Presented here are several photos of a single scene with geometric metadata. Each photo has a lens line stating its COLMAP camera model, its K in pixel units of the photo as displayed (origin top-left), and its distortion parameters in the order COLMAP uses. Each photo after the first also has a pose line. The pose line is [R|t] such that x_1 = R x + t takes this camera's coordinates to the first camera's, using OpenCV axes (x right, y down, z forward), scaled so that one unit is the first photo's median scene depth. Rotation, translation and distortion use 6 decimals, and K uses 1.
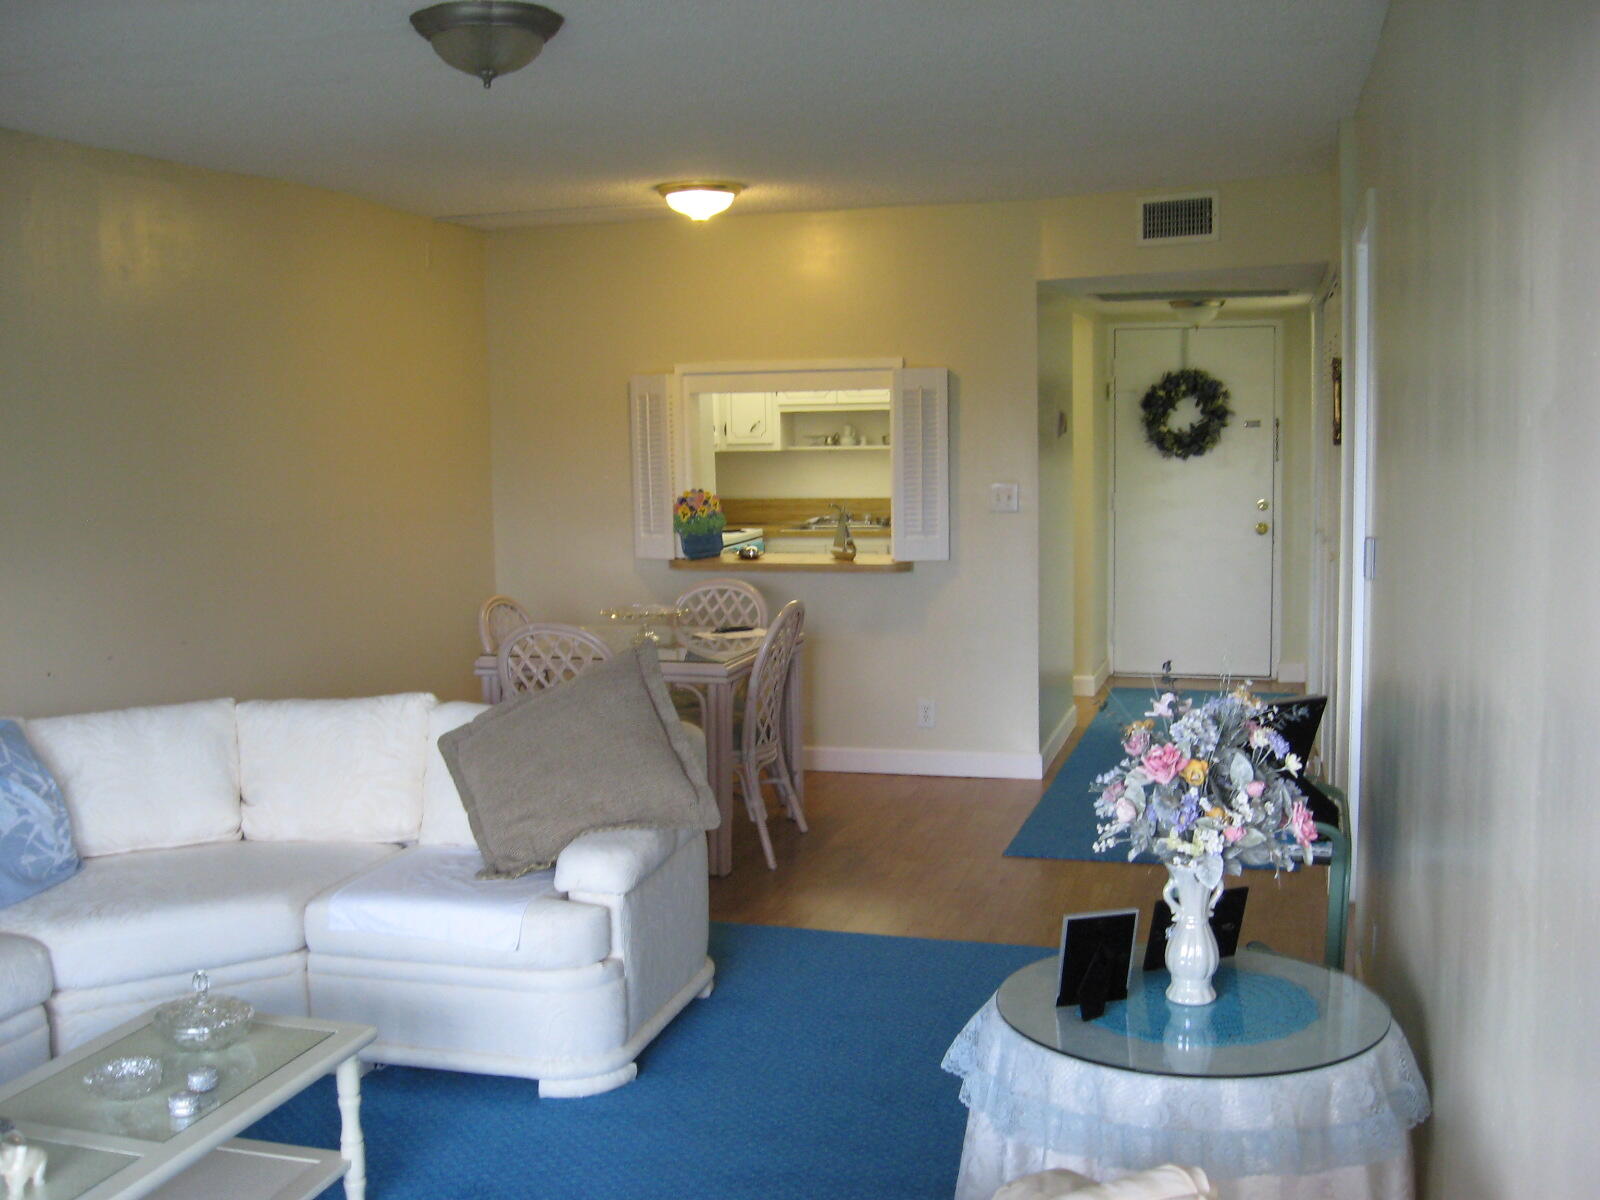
lens RADIAL K [[1750.1, 0, 798.4], [0, 1750.1, 600.9], [0, 0, 1]] dist [-0.097785, 0.000000]
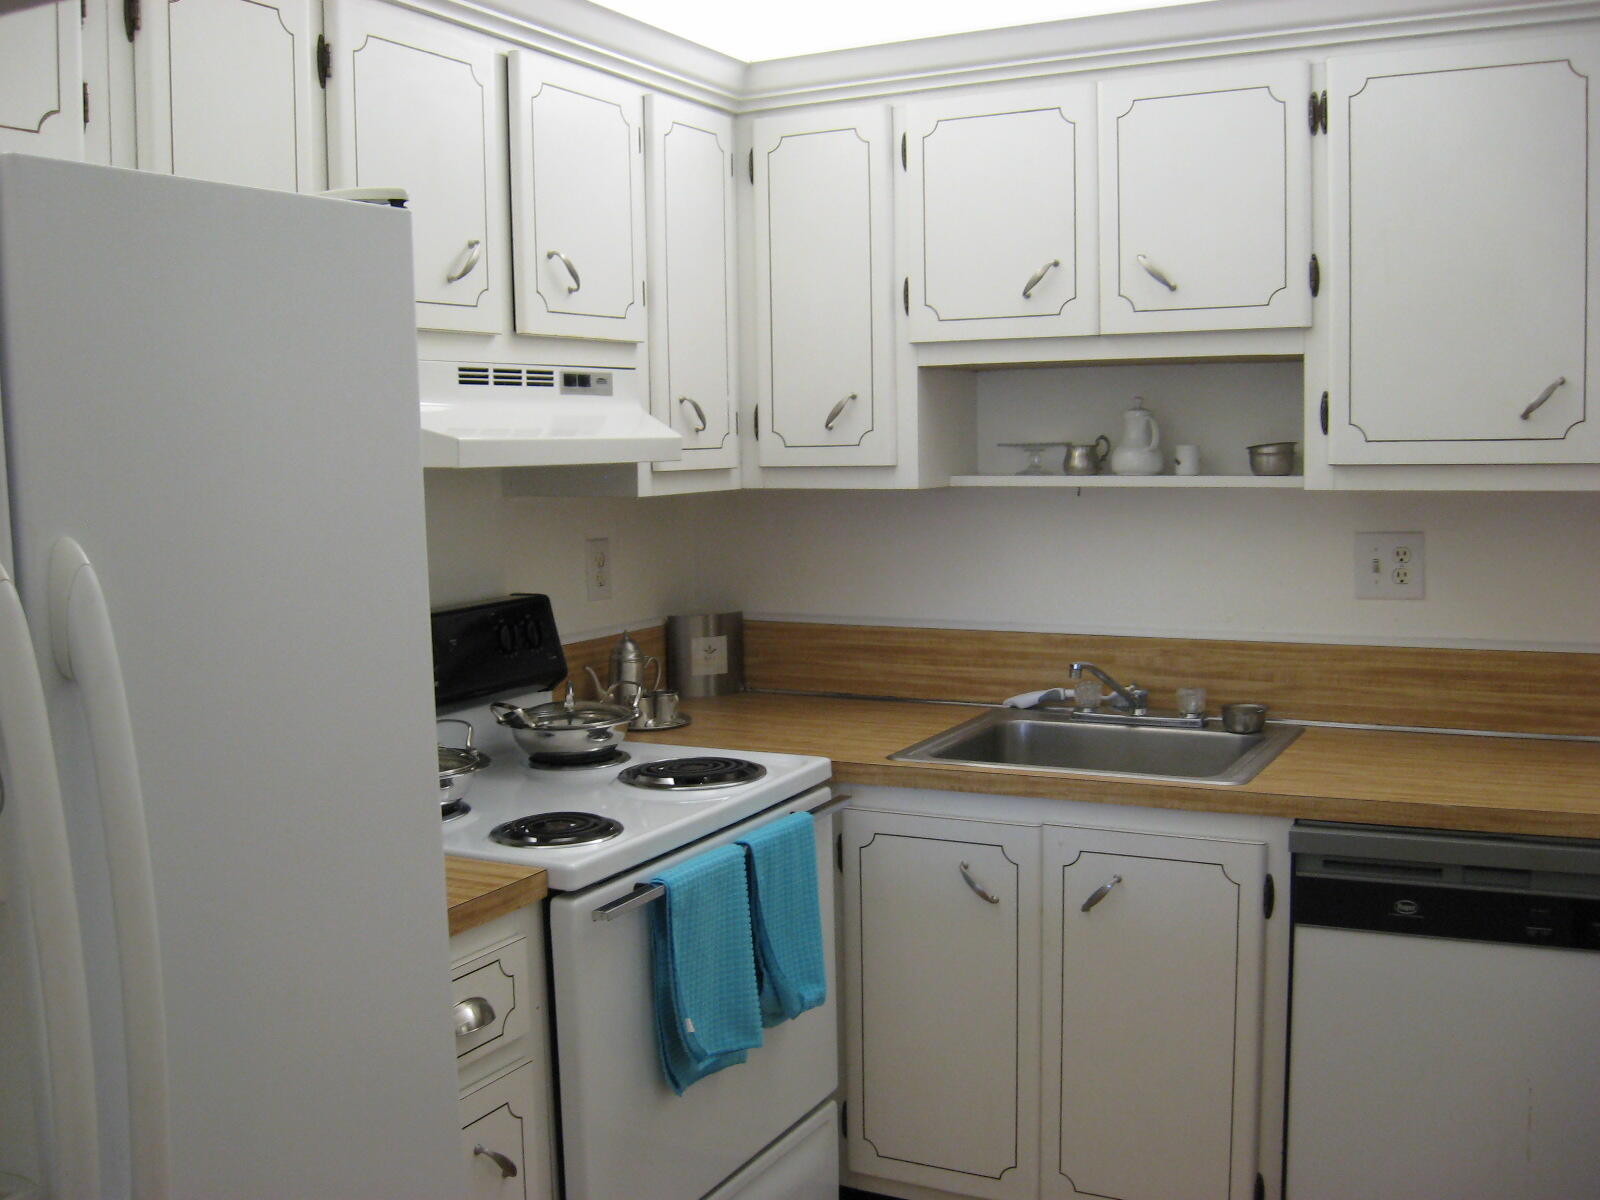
lens RADIAL K [[1750.1, 0, 804.2], [0, 1750.1, 601.7], [0, 0, 1]] dist [-0.097785, 0.000000]
pose [[0.982898, 0.021643, -0.182877, 0.027393], [-0.023726, 0.999676, -0.009211, -0.061566], [0.182618, 0.013392, 0.983093, 0.679499]]
